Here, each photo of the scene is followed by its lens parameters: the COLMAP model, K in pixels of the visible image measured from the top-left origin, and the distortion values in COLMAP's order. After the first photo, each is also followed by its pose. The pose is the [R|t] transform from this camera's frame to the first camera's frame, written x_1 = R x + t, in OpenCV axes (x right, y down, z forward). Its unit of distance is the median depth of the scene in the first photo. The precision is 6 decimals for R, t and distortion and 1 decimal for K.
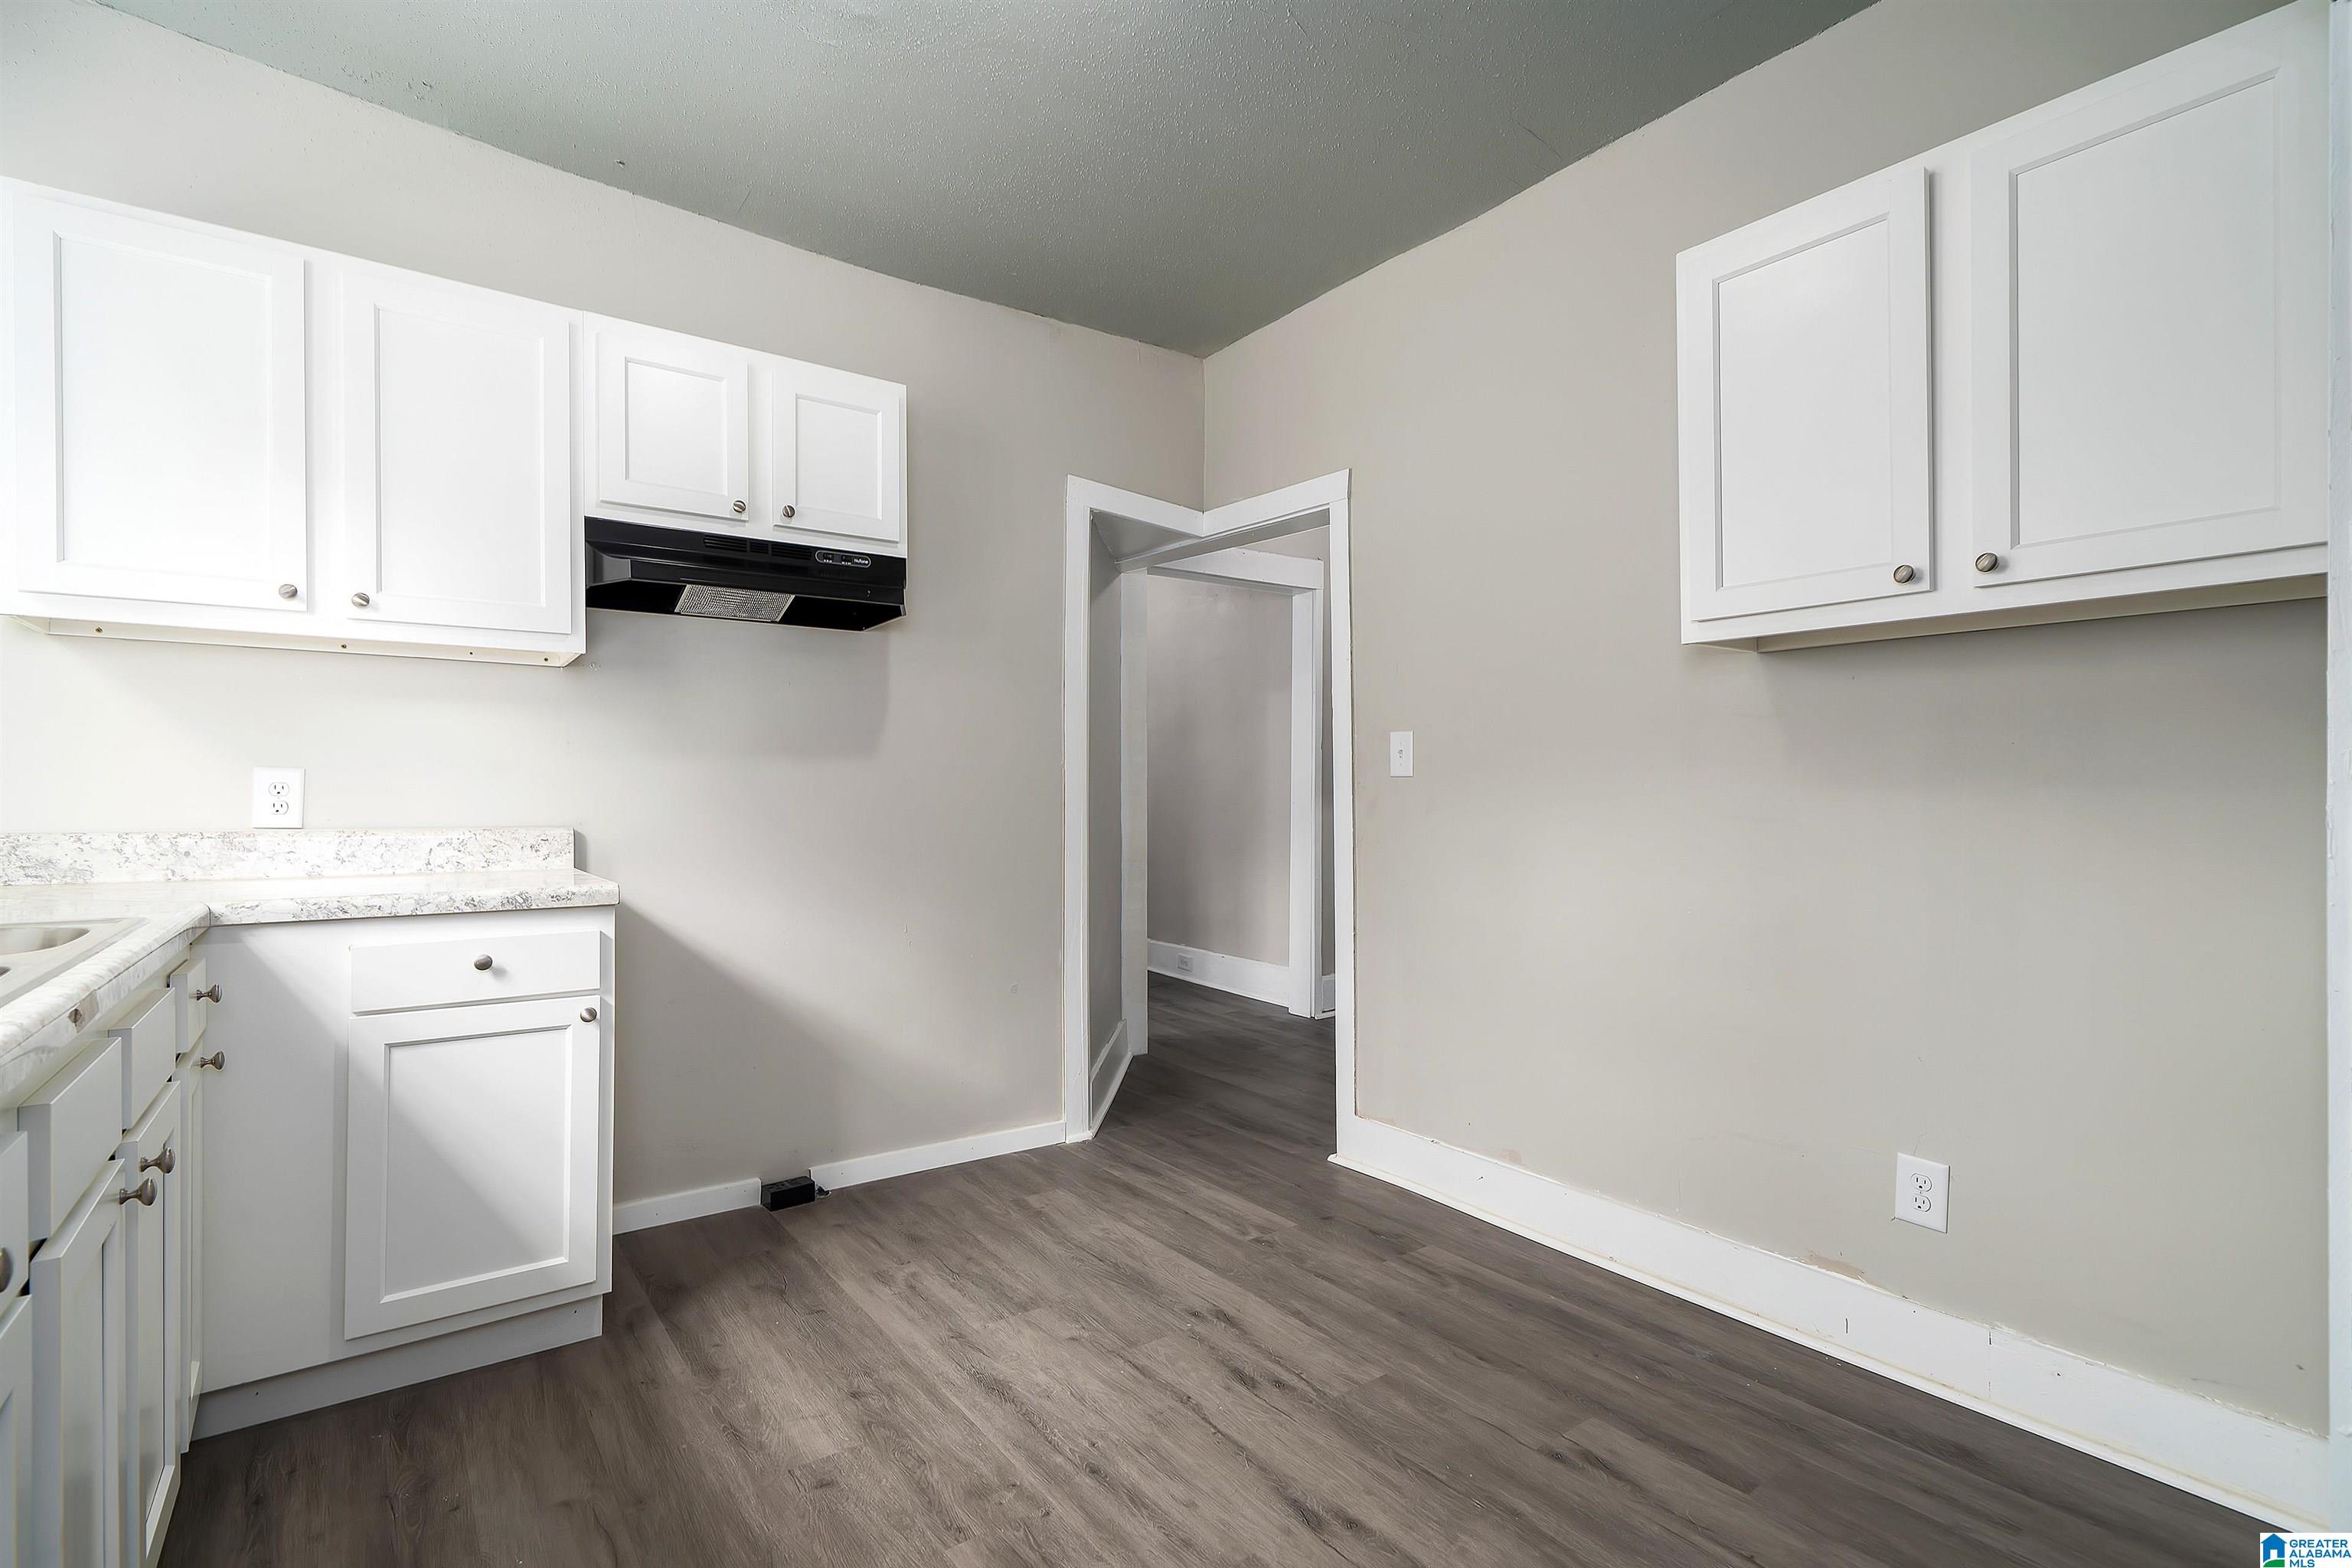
lens RADIAL K [[1079.7, 0, 1160.8], [0, 1079.7, 792.7], [0, 0, 1]] dist [0.000816, -0.000049]
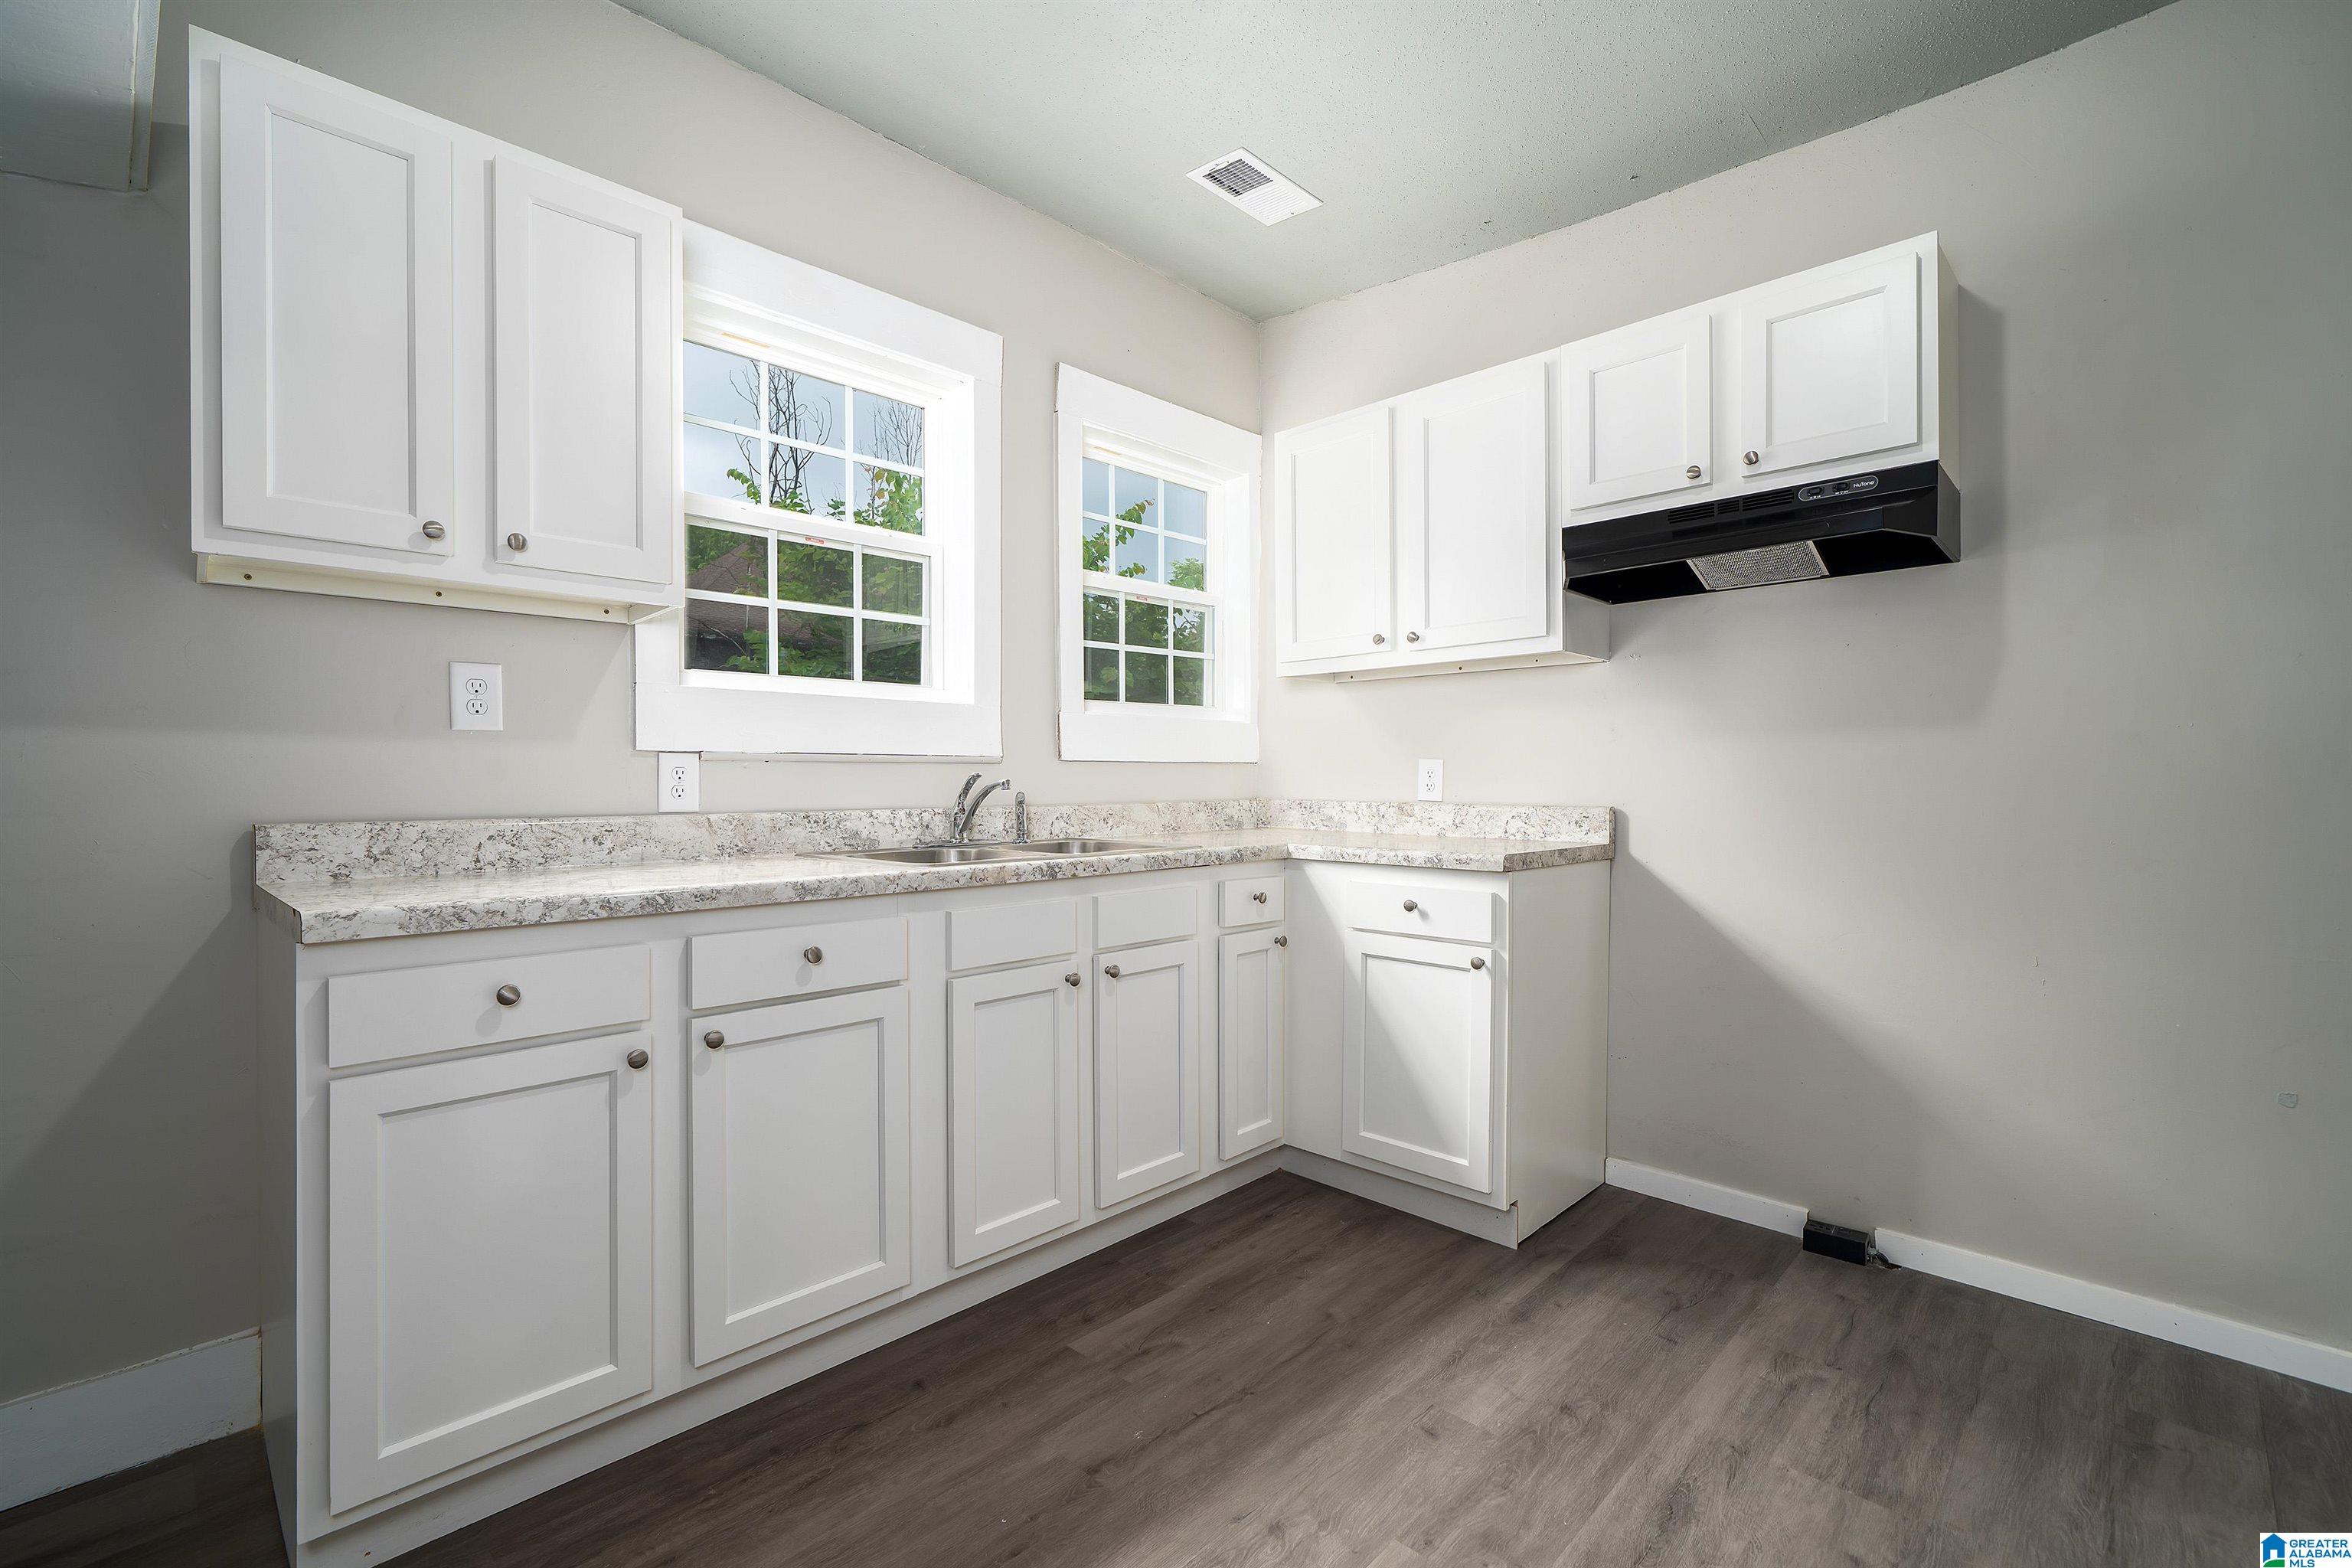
lens RADIAL K [[1030.6, 0, 1176.0], [0, 1030.6, 784.0], [0, 0, 1]] dist [0.000712, -0.000298]
pose [[0.164777, 0.001335, -0.986330, 0.494992], [0.003014, 0.999994, 0.001857, 0.006722], [0.986326, -0.003279, 0.164772, 0.463573]]
